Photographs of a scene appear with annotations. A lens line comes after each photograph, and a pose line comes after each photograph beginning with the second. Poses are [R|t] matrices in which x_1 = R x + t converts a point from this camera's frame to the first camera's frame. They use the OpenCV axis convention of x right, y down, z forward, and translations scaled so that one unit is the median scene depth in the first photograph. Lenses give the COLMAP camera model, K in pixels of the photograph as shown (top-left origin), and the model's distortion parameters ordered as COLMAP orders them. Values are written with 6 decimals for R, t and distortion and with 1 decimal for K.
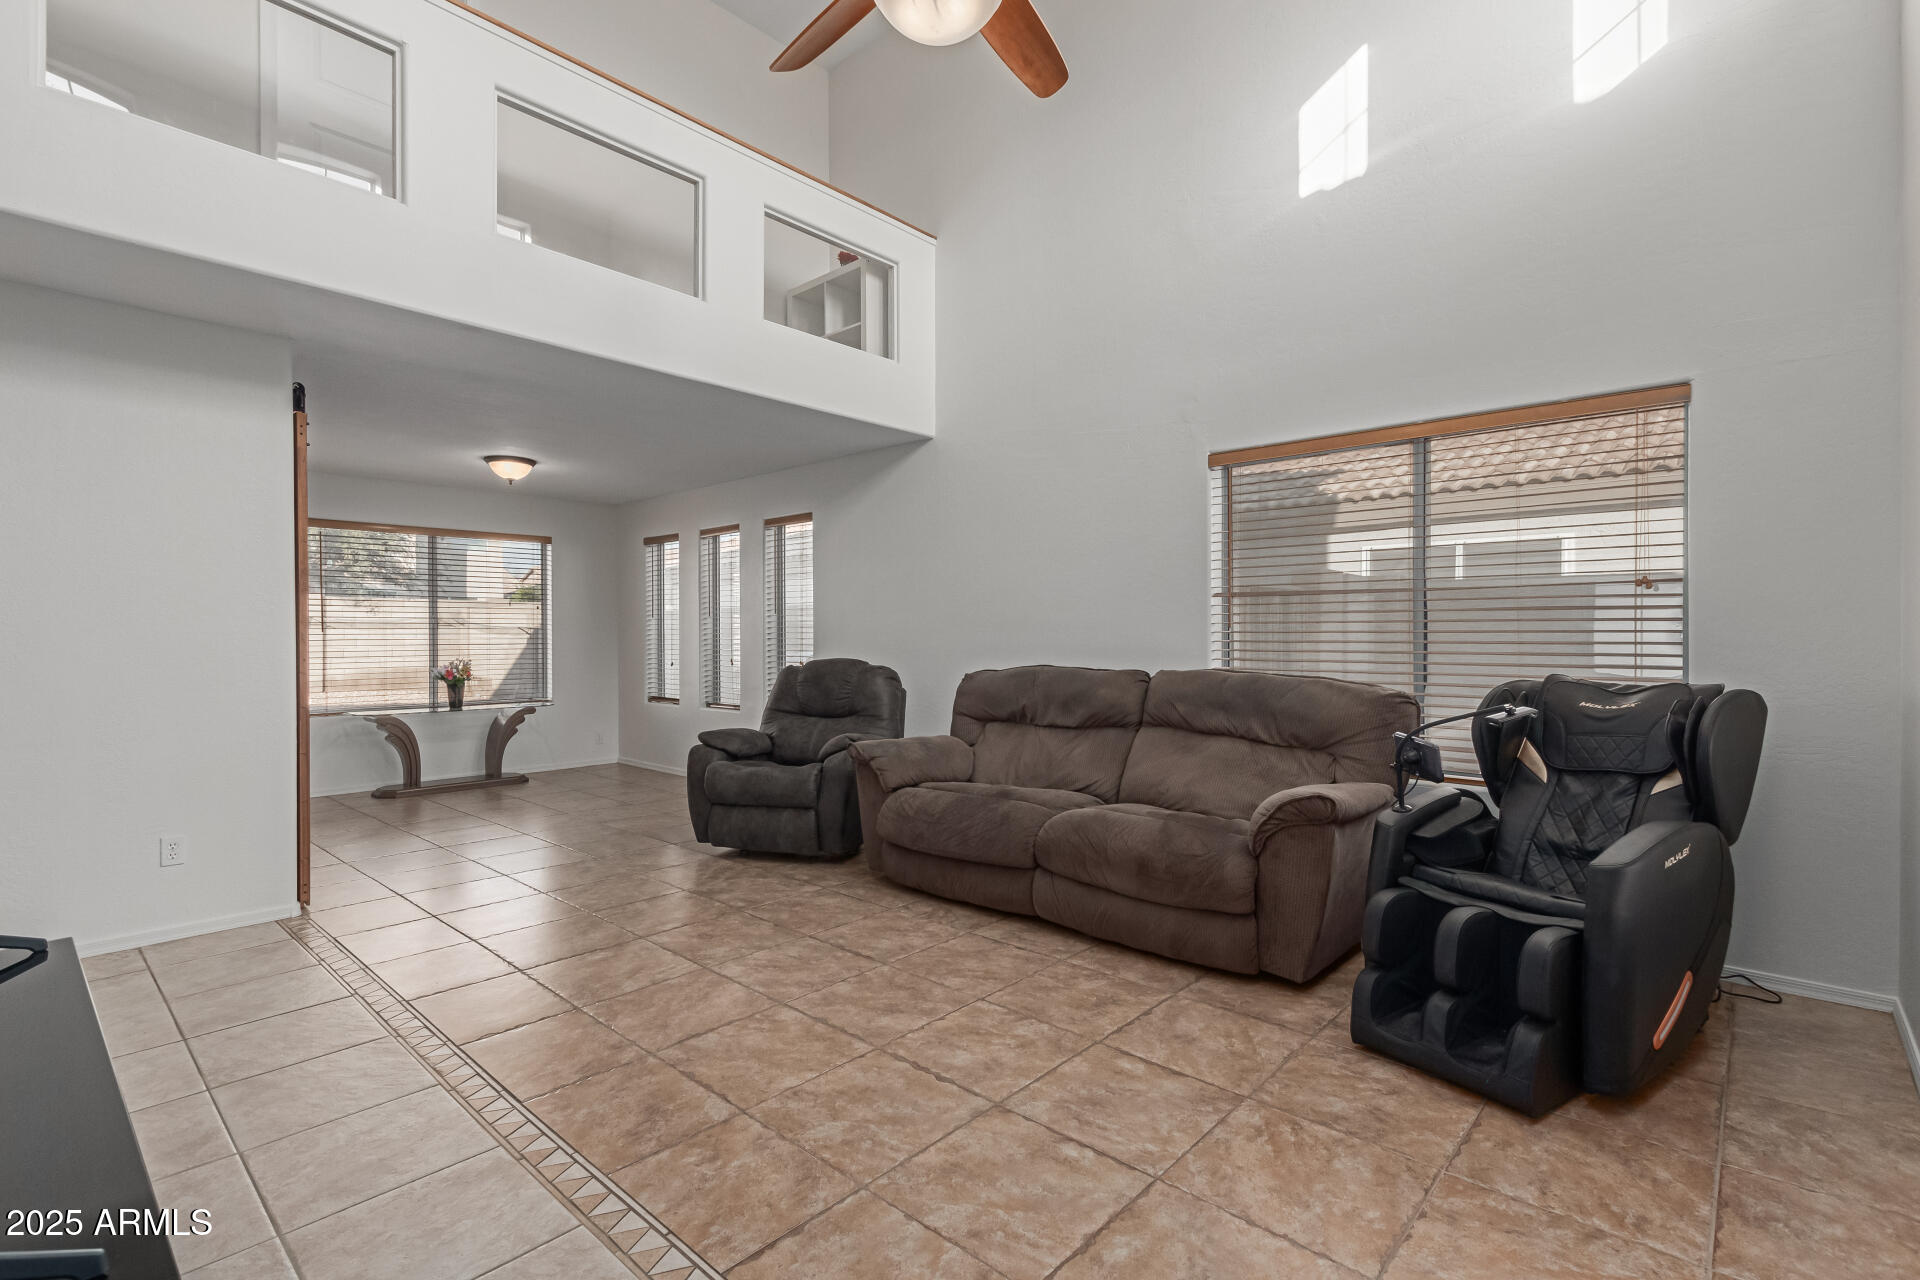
lens RADIAL K [[877.7, 0, 967.3], [0, 877.7, 639.5], [0, 0, 1]] dist [0.012045, -0.004457]
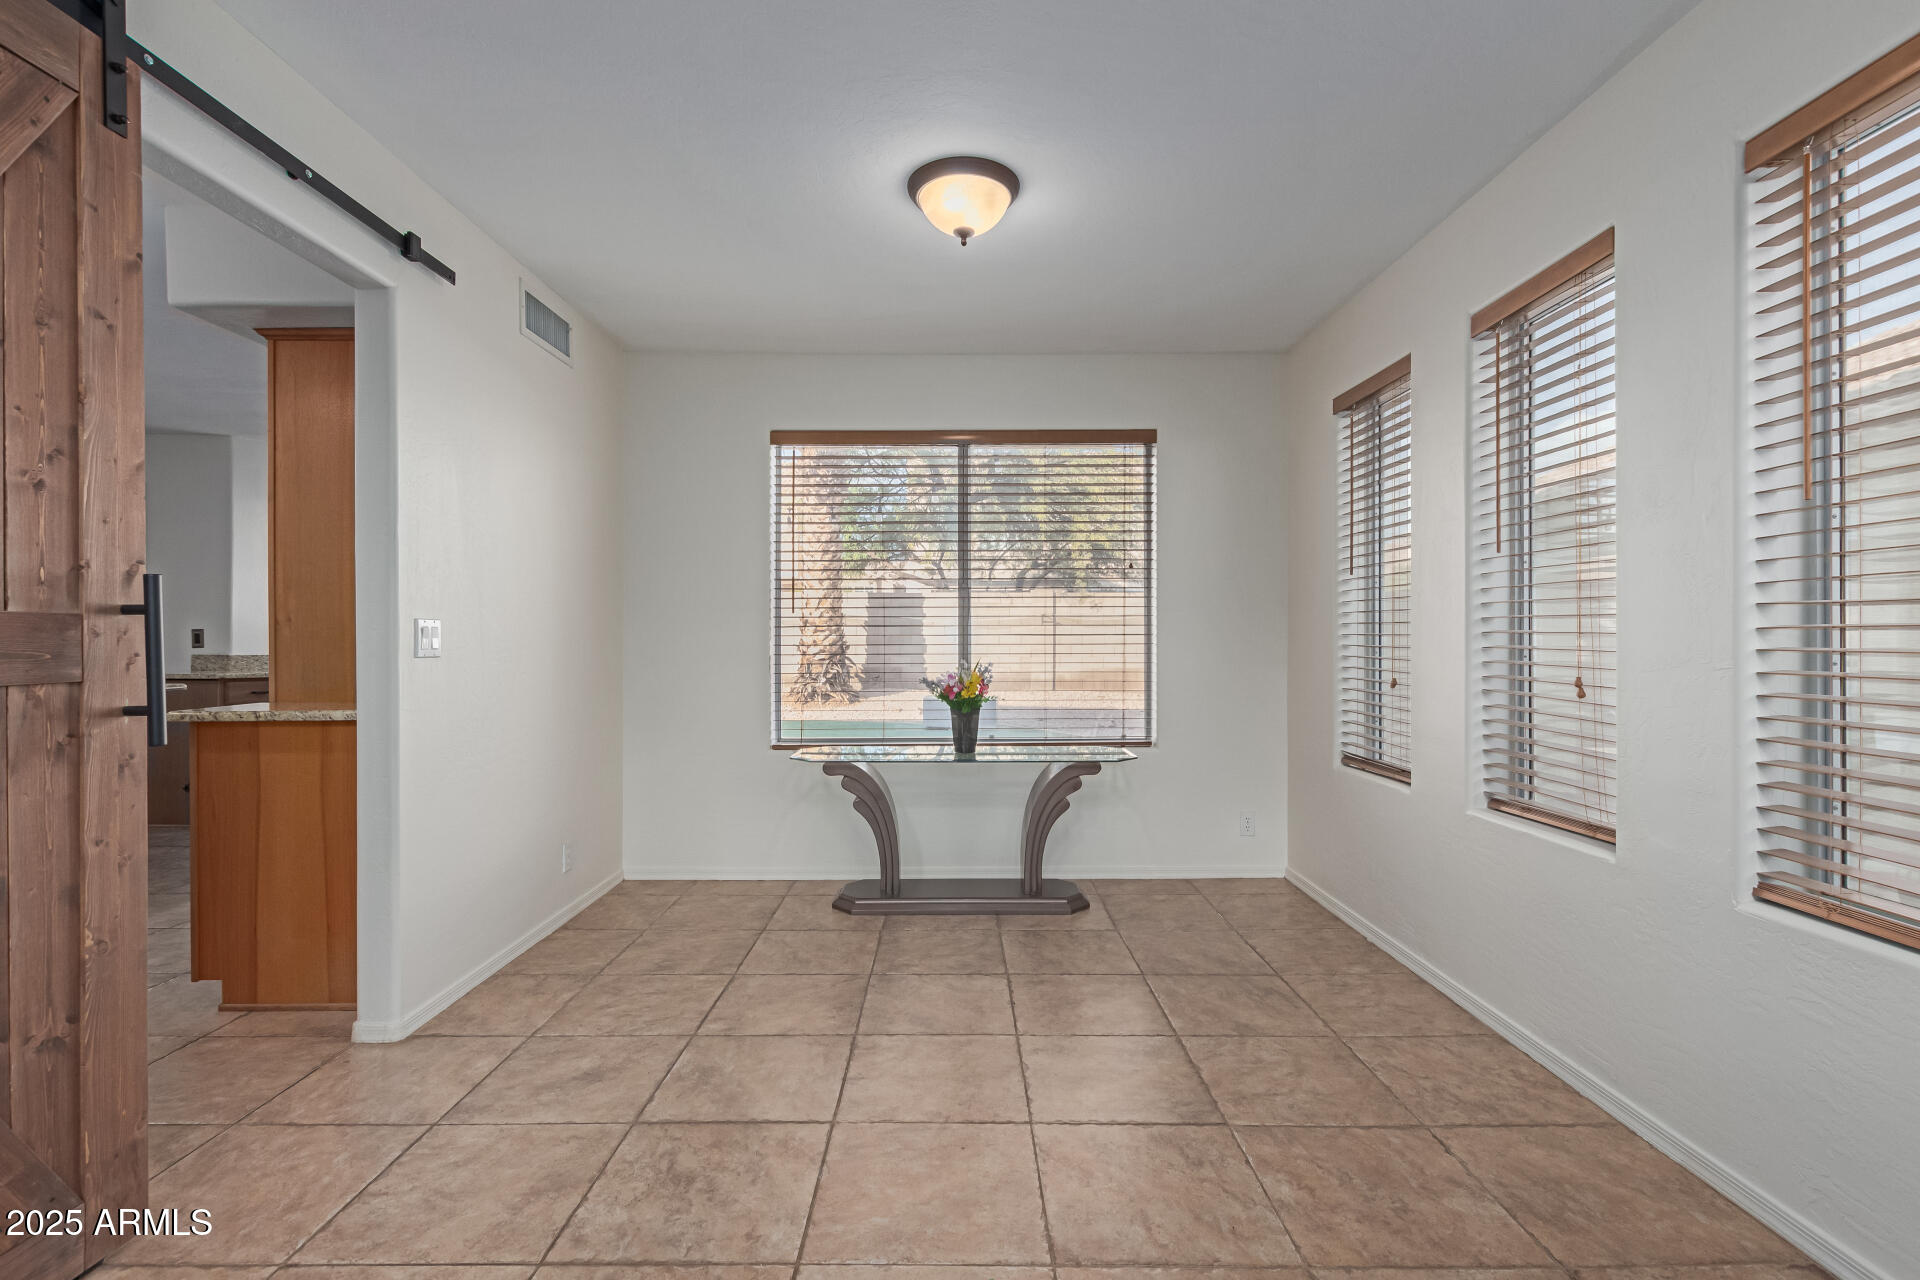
lens RADIAL K [[877.7, 0, 956.8], [0, 877.7, 636.2], [0, 0, 1]] dist [0.012045, -0.004457]
pose [[0.672053, -0.001196, -0.740502, -0.456367], [-0.002526, 0.999989, -0.003907, 0.022787], [0.740498, 0.004496, 0.672043, 1.543602]]
